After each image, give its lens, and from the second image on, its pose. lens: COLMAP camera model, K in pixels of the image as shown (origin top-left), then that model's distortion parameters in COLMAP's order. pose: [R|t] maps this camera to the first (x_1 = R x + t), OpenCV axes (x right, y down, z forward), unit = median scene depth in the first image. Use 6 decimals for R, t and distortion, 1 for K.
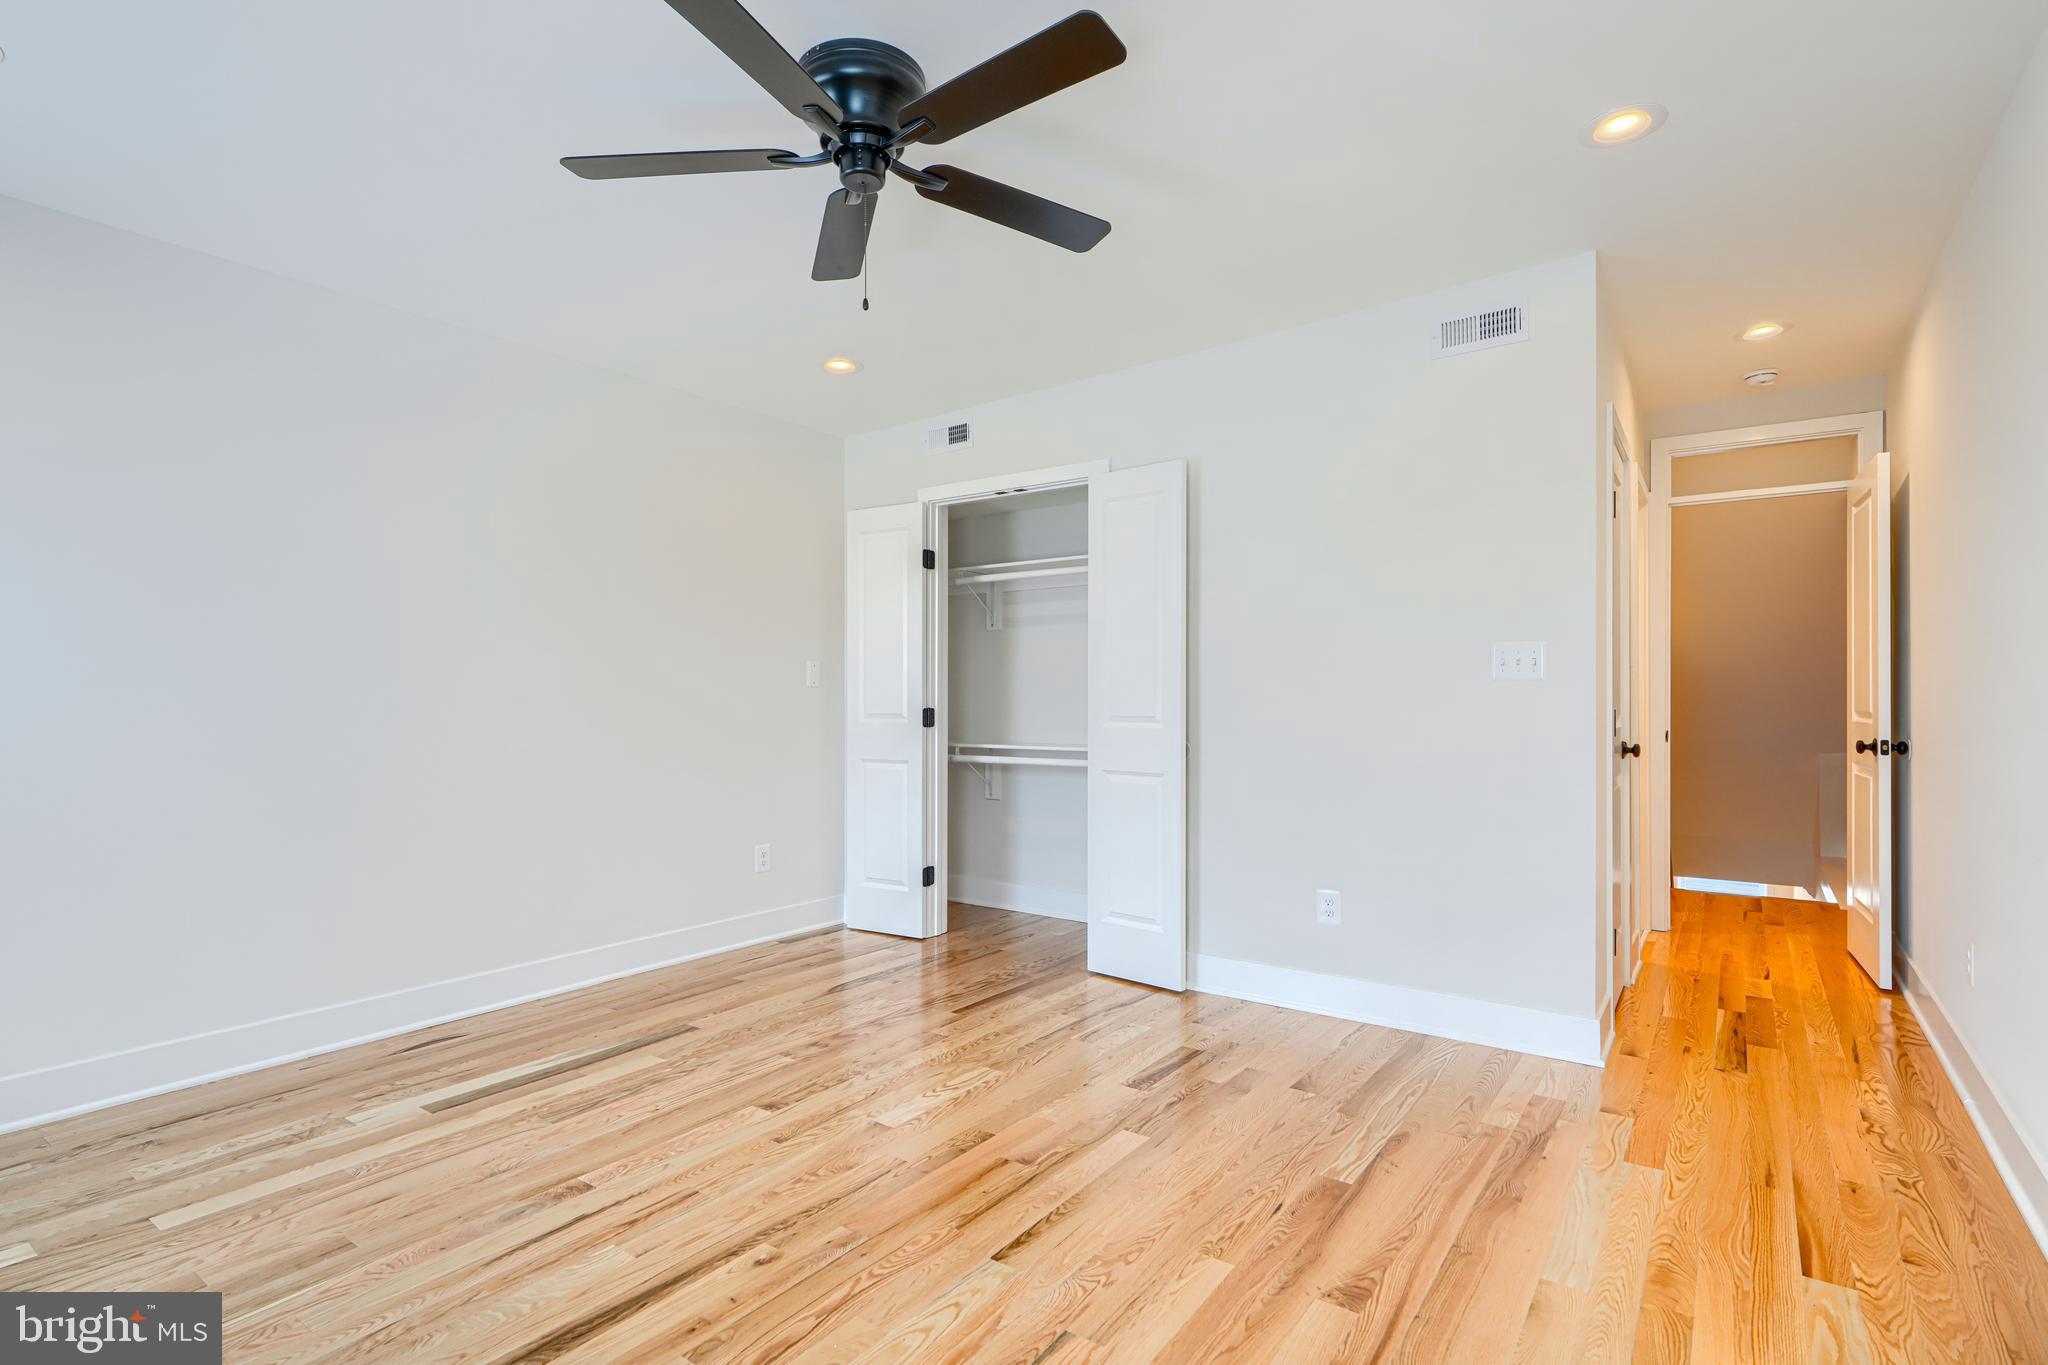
lens RADIAL K [[966.5, 0, 1014.5], [0, 966.5, 701.2], [0, 0, 1]] dist [-0.002708, -0.000144]
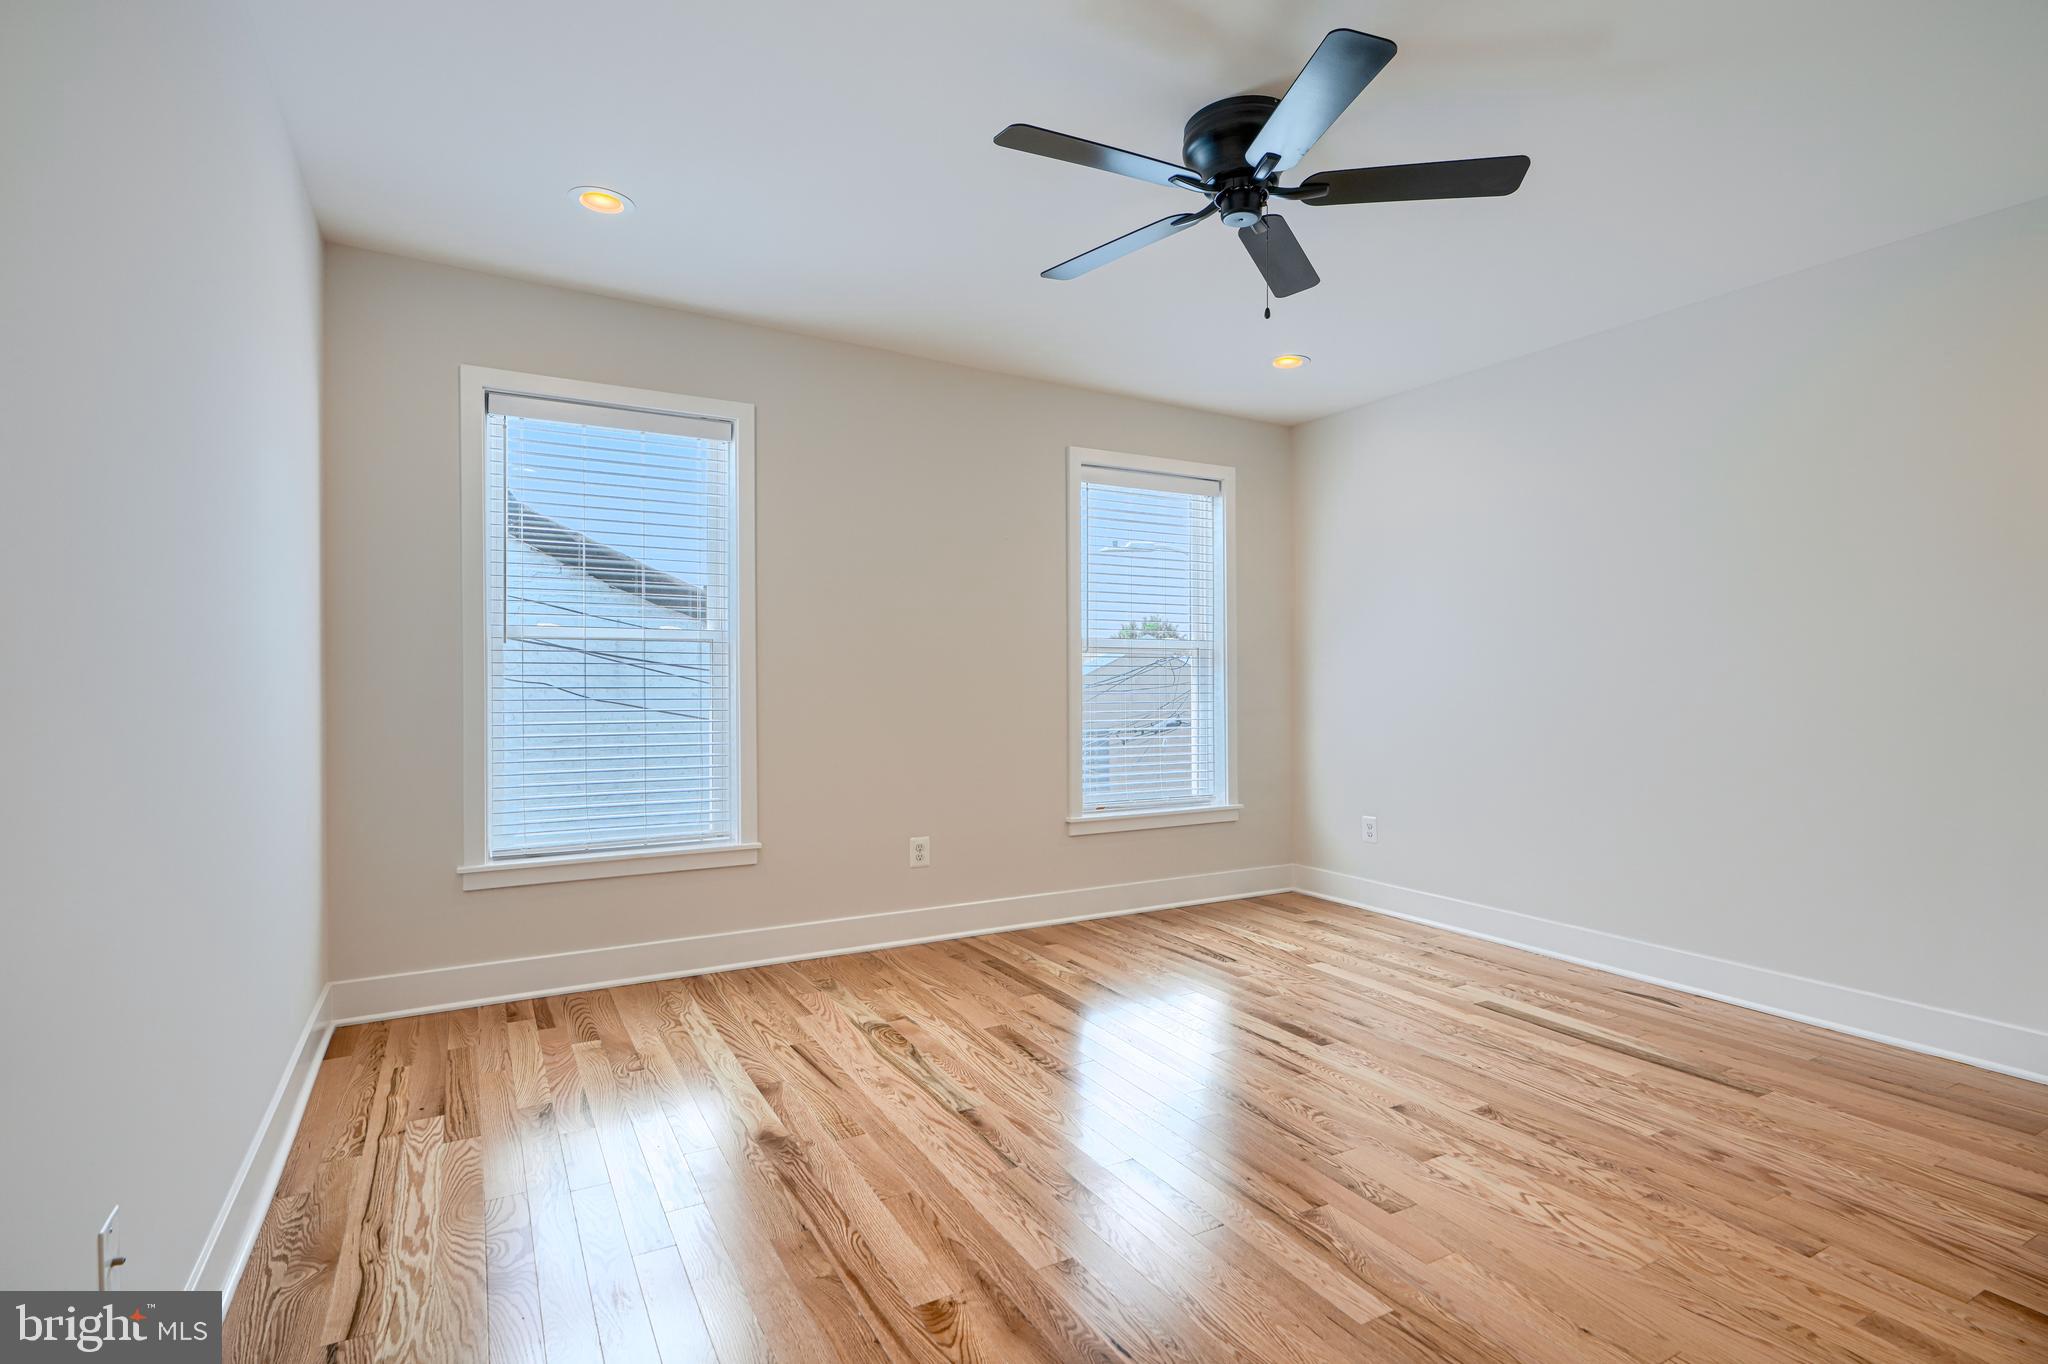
lens RADIAL K [[966.5, 0, 1031.0], [0, 966.5, 669.2], [0, 0, 1]] dist [-0.002708, -0.000144]
pose [[-0.385469, -0.003137, -0.922715, 0.757306], [-0.003282, 0.999993, -0.002029, -0.002803], [0.922715, 0.002246, -0.385477, 0.929041]]
